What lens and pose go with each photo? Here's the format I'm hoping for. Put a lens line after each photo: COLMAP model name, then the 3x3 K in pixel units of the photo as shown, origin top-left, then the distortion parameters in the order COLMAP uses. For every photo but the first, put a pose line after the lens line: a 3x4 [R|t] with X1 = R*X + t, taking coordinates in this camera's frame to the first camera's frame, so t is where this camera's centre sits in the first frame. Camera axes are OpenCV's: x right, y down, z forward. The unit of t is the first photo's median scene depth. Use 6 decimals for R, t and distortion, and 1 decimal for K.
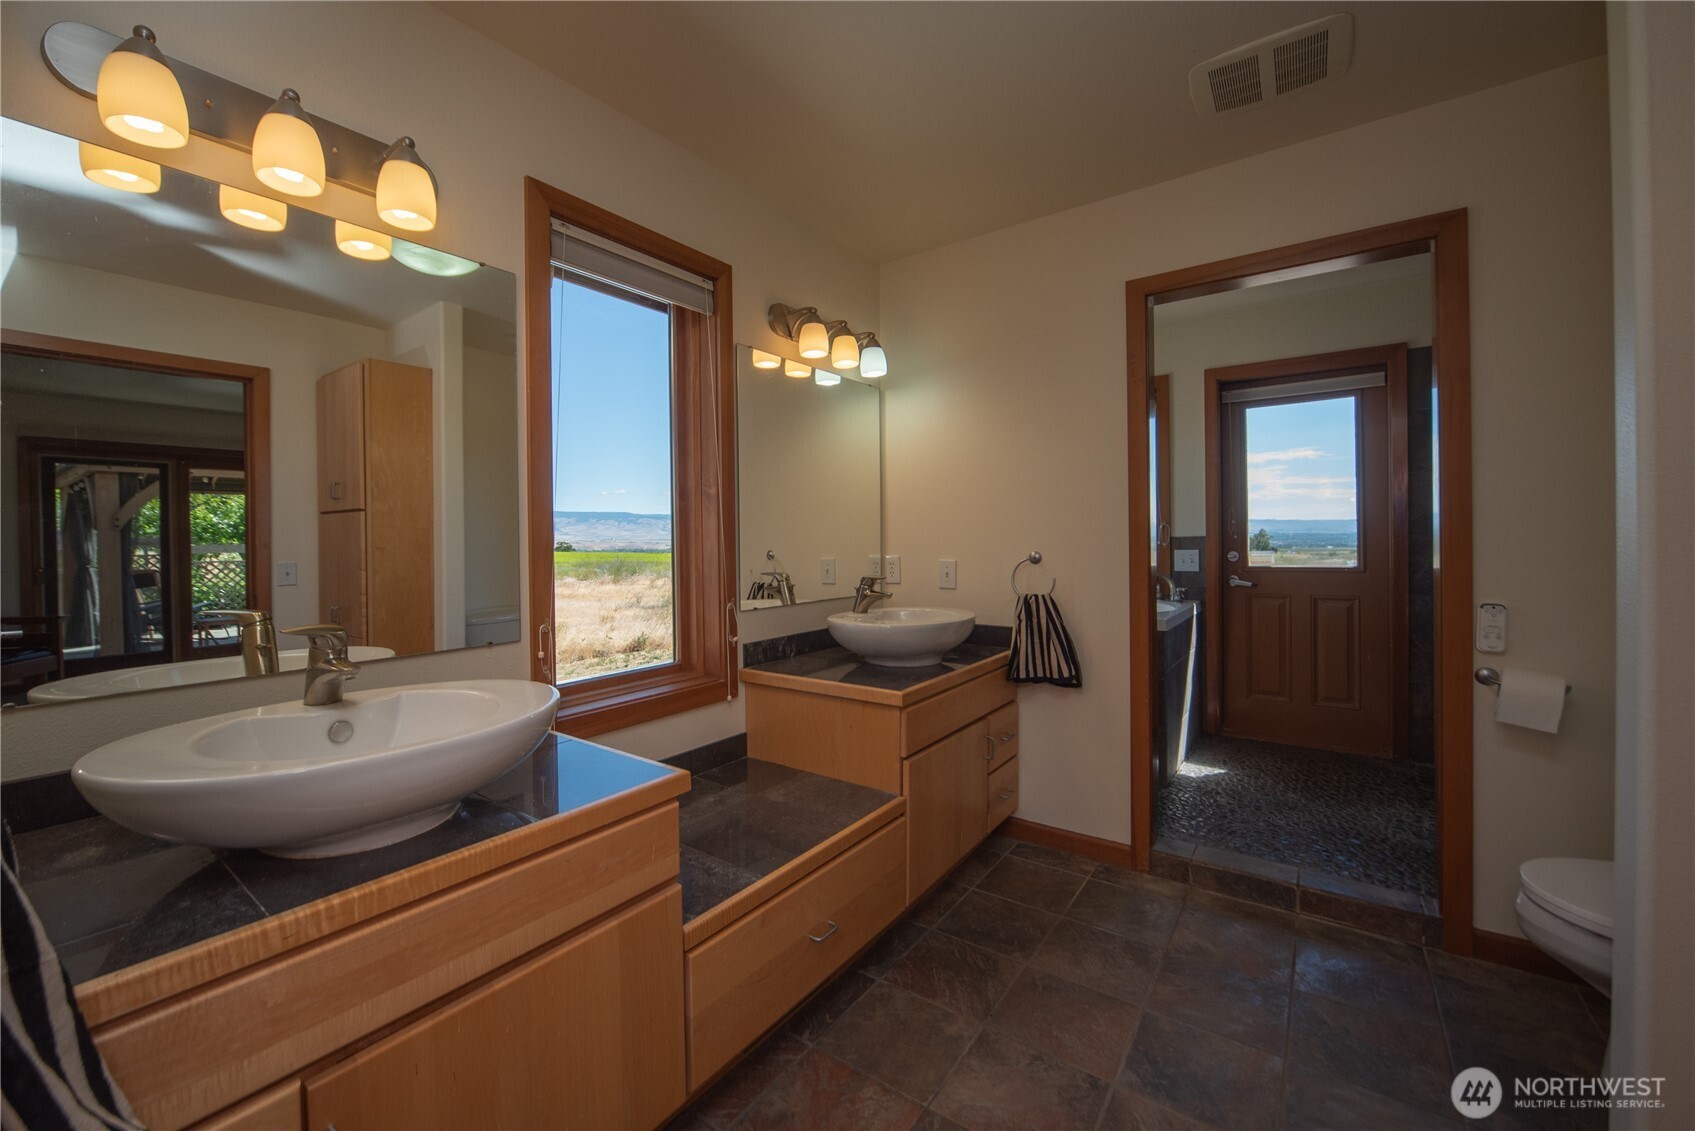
lens RADIAL K [[670.6, 0, 814.4], [0, 670.6, 549.7], [0, 0, 1]] dist [-0.002770, -0.000179]
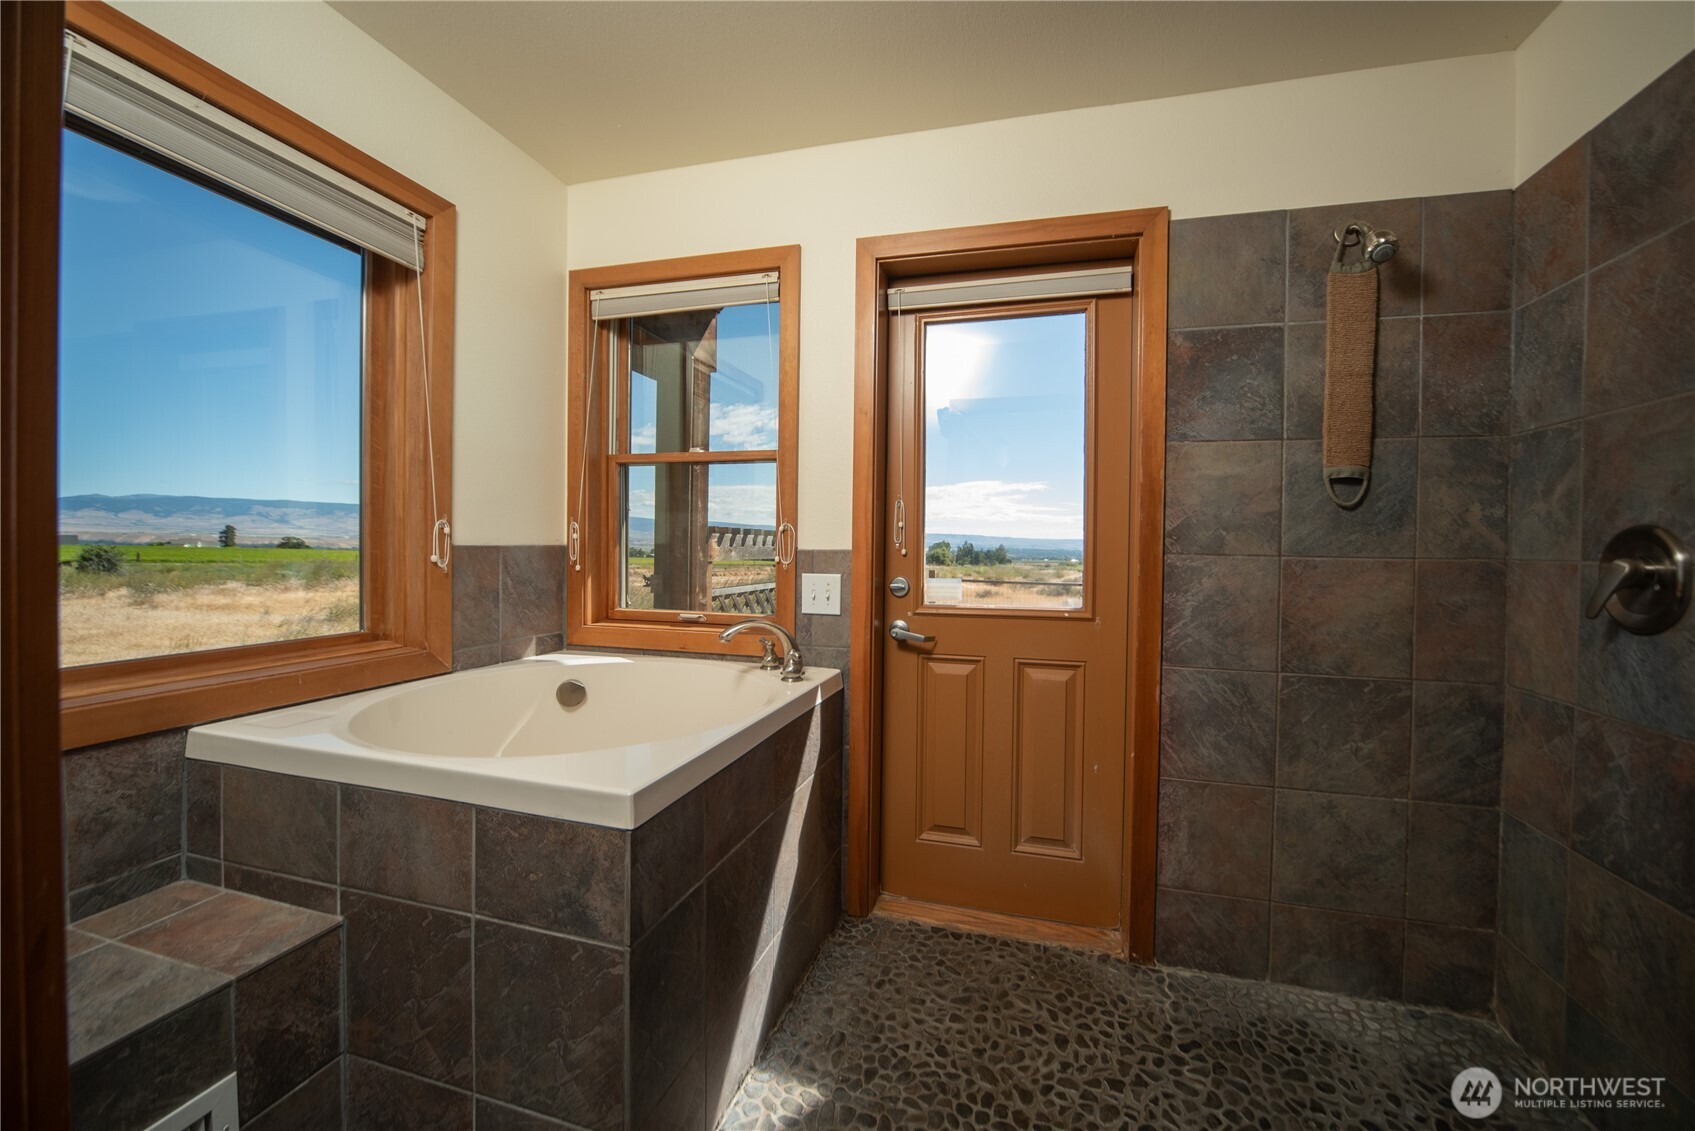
lens RADIAL K [[685.3, 0, 847.5], [0, 685.3, 565.5], [0, 0, 1]] dist [0.000996, 0.000044]
pose [[0.932224, 0.016090, 0.361525, 0.370593], [-0.021082, 0.999729, 0.009866, -0.012135], [-0.361268, -0.016819, 0.932310, 0.473934]]
